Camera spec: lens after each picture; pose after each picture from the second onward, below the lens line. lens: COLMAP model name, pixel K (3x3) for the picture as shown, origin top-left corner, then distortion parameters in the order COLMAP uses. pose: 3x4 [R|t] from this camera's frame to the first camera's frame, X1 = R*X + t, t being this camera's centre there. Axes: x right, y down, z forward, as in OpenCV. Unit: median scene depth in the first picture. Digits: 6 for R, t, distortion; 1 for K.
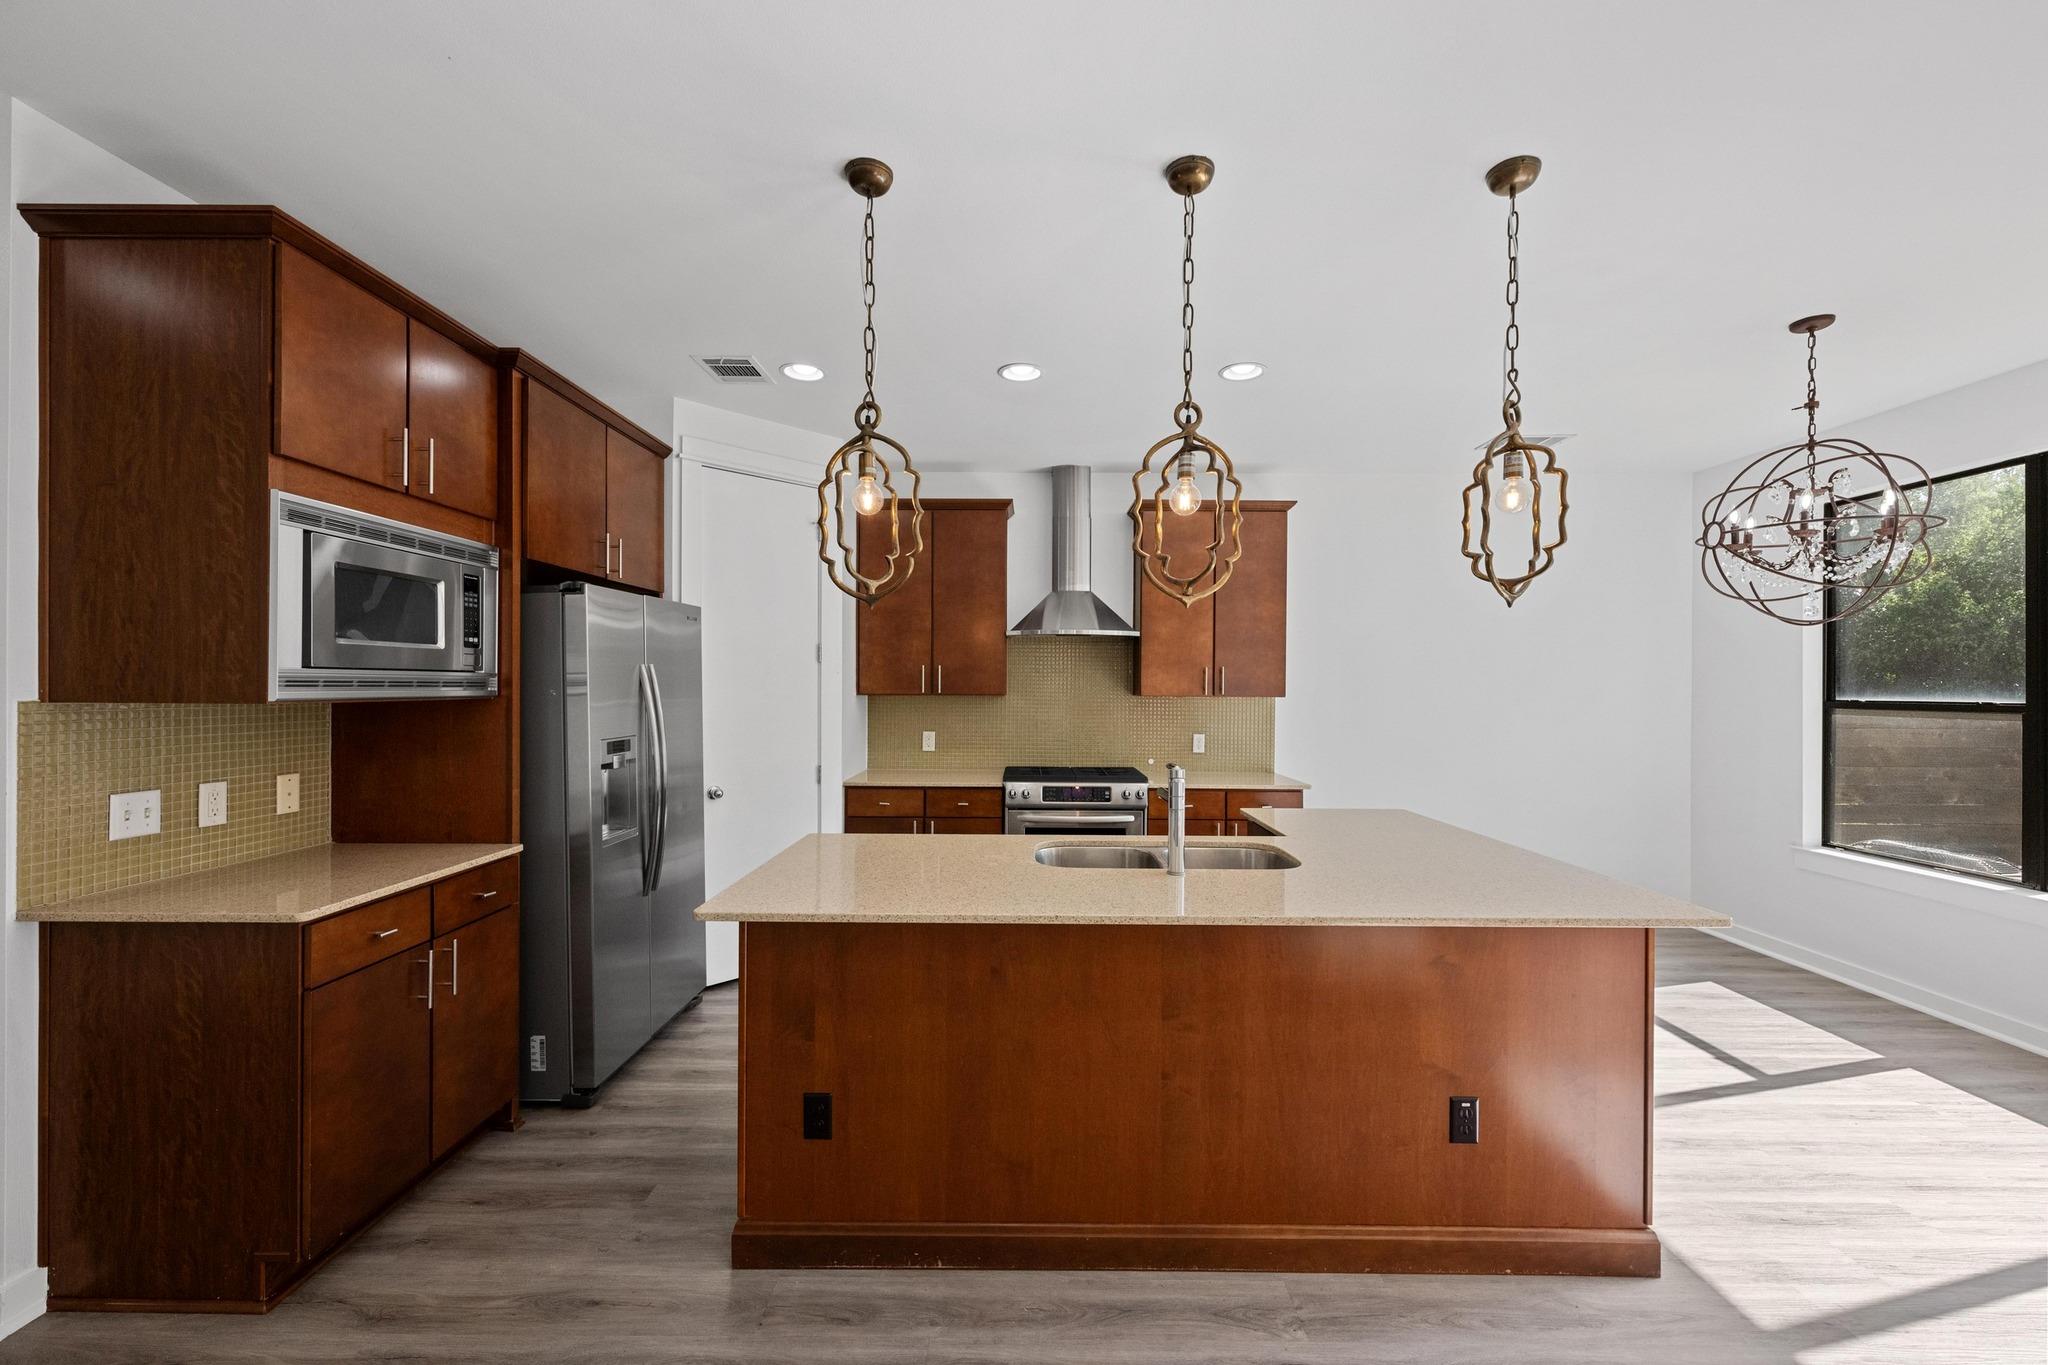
lens RADIAL K [[811.6, 0, 1024.0], [0, 811.6, 682.5], [0, 0, 1]] dist [-0.000607, -0.000468]
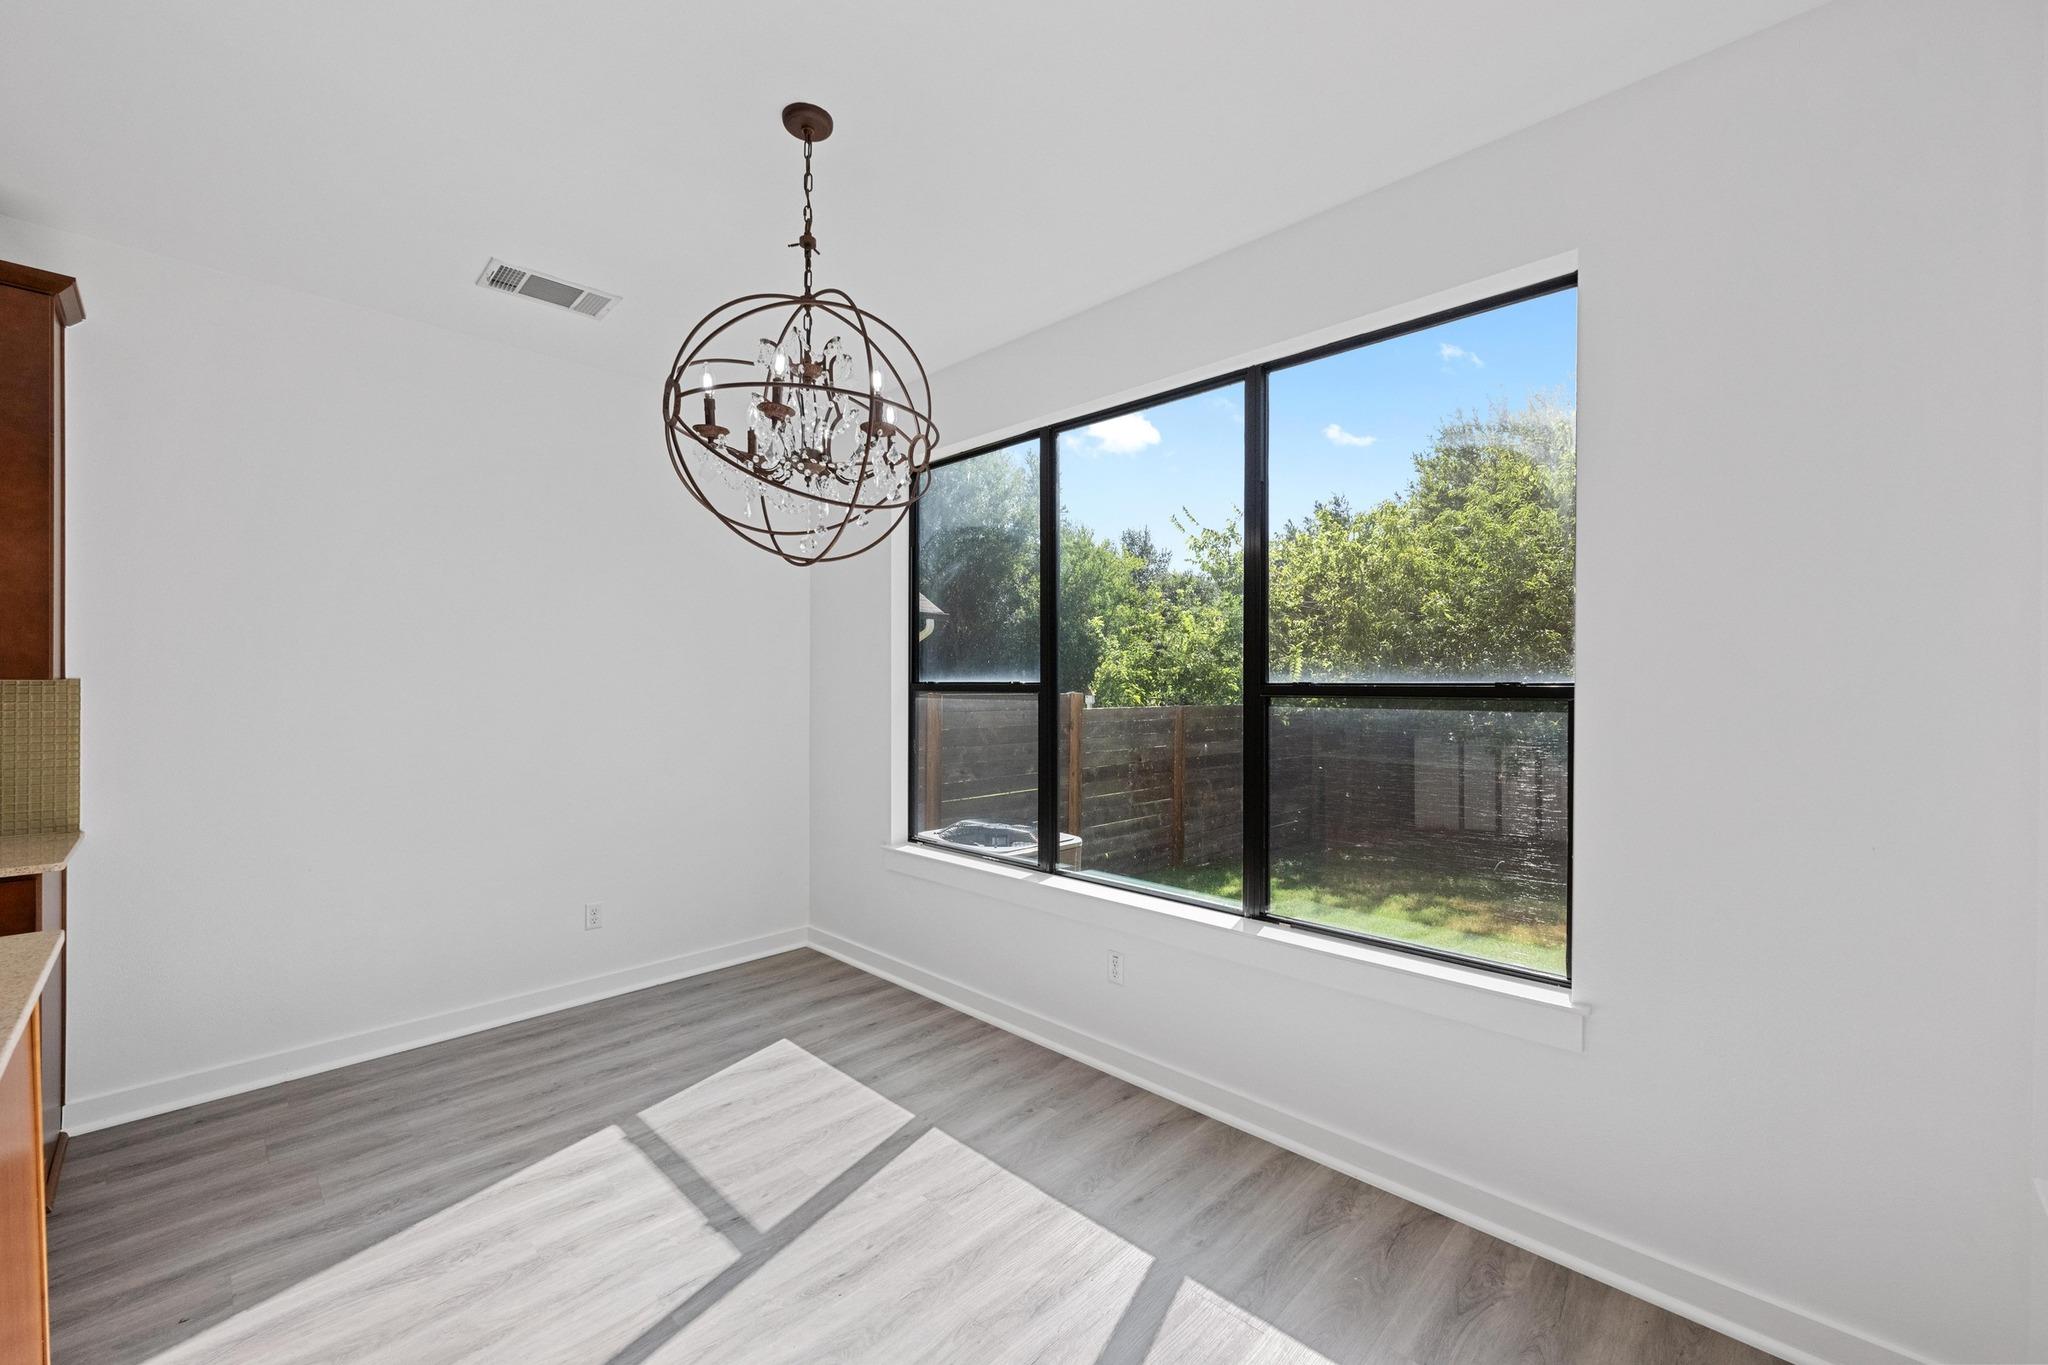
lens RADIAL K [[811.6, 0, 1024.0], [0, 811.6, 682.5], [0, 0, 1]] dist [-0.000607, -0.000468]
pose [[0.695360, -0.001900, 0.718659, 0.457837], [-0.003531, 0.999975, 0.006061, 0.017569], [-0.718653, -0.006752, 0.695336, 0.295729]]
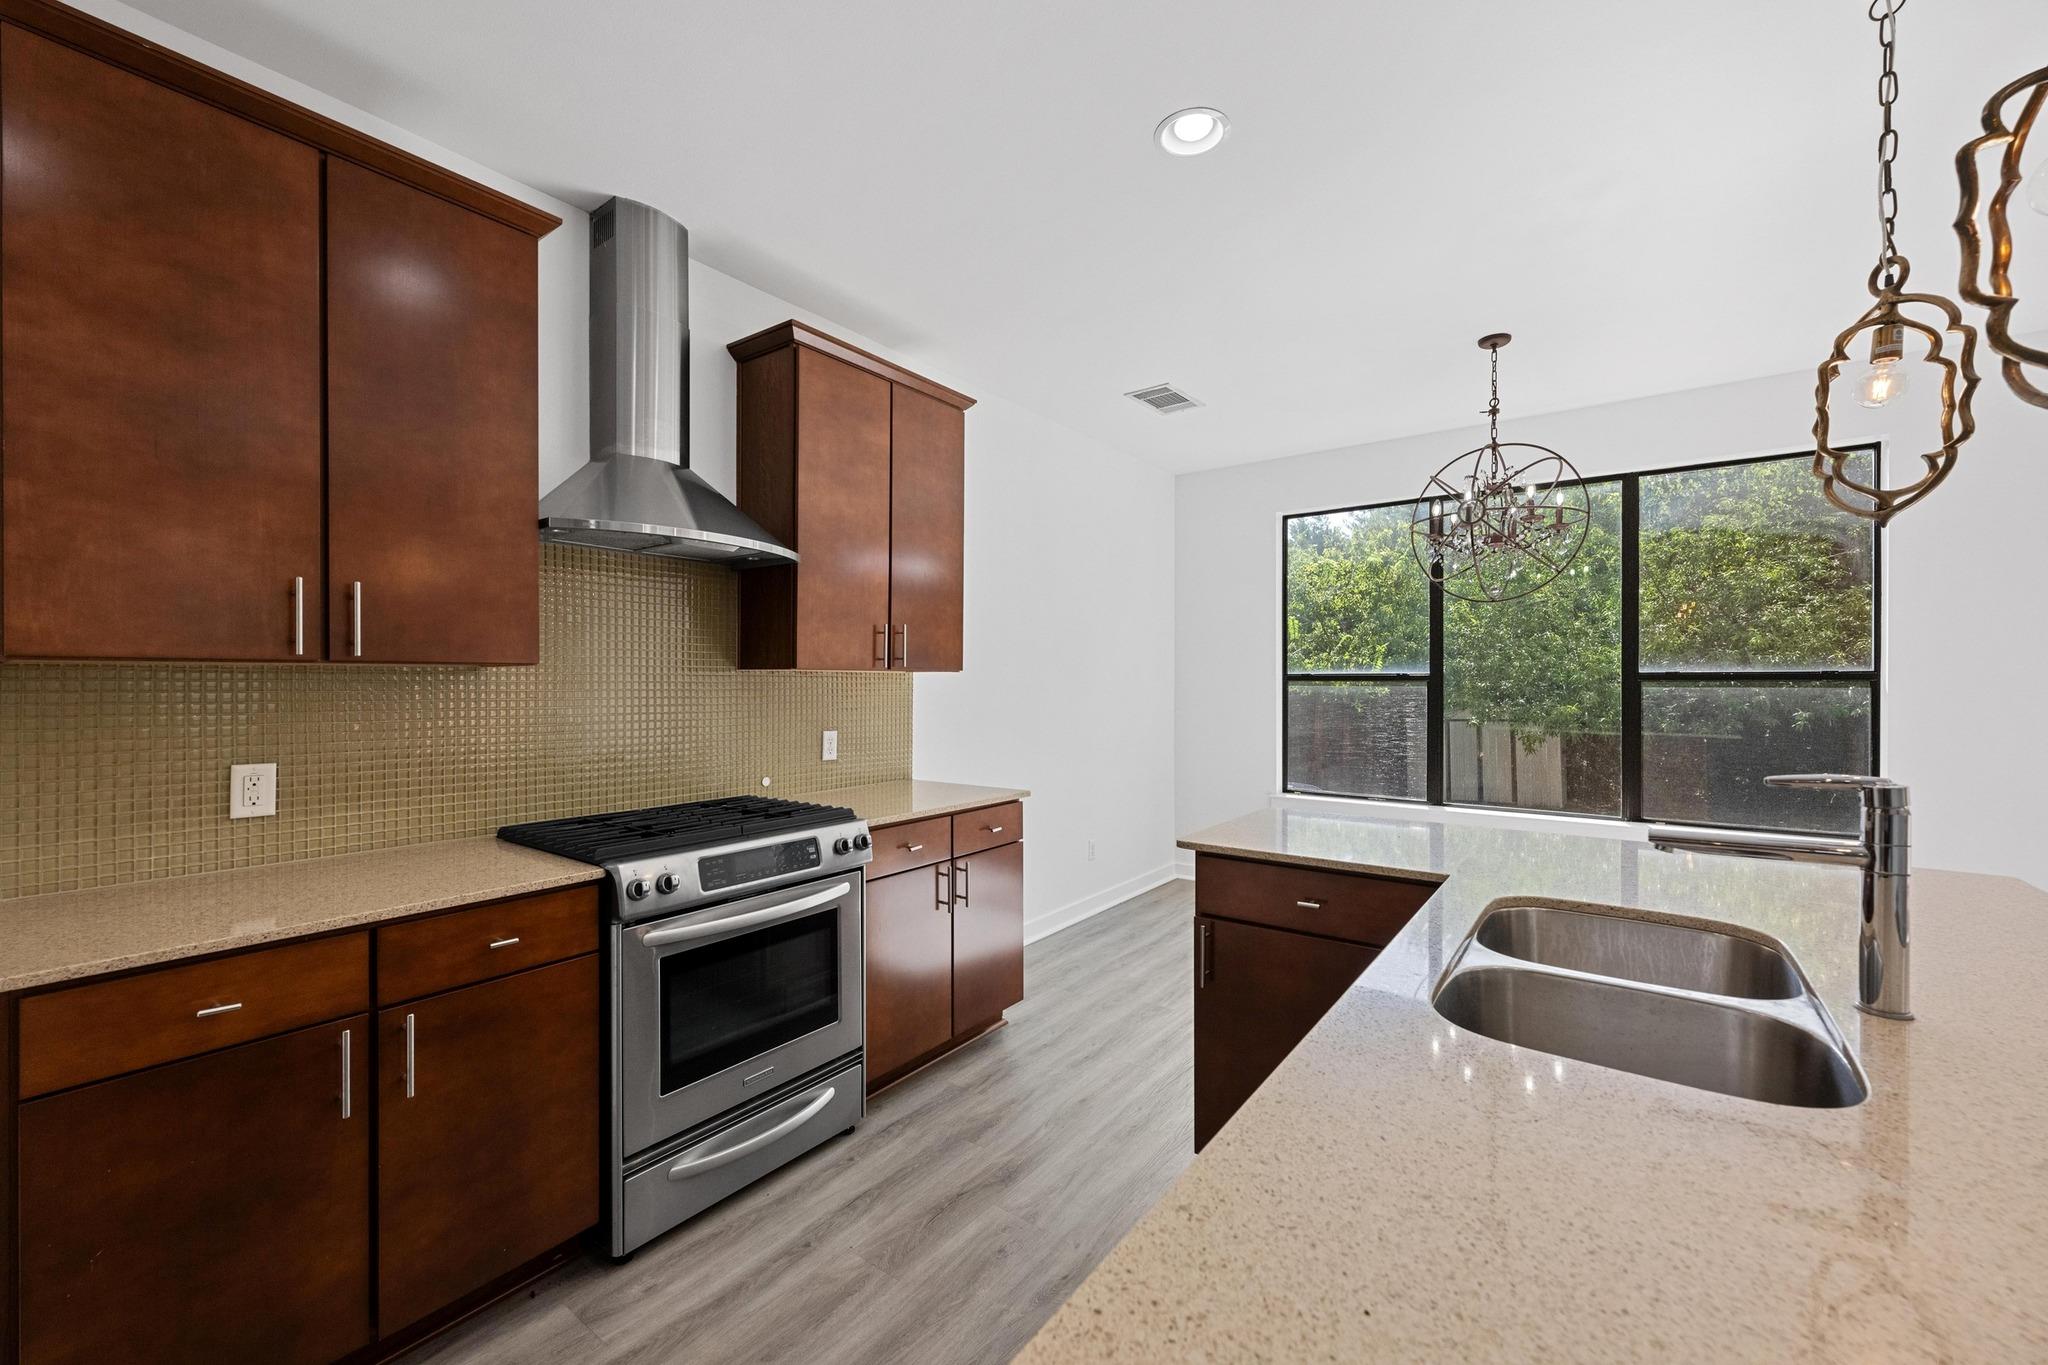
lens RADIAL K [[811.6, 0, 1024.0], [0, 811.6, 682.5], [0, 0, 1]] dist [-0.000607, -0.000468]
pose [[0.587059, -0.006272, 0.809520, -0.273460], [-0.000152, 0.999969, 0.007858, 0.026598], [-0.809544, -0.004737, 0.587039, 0.650692]]
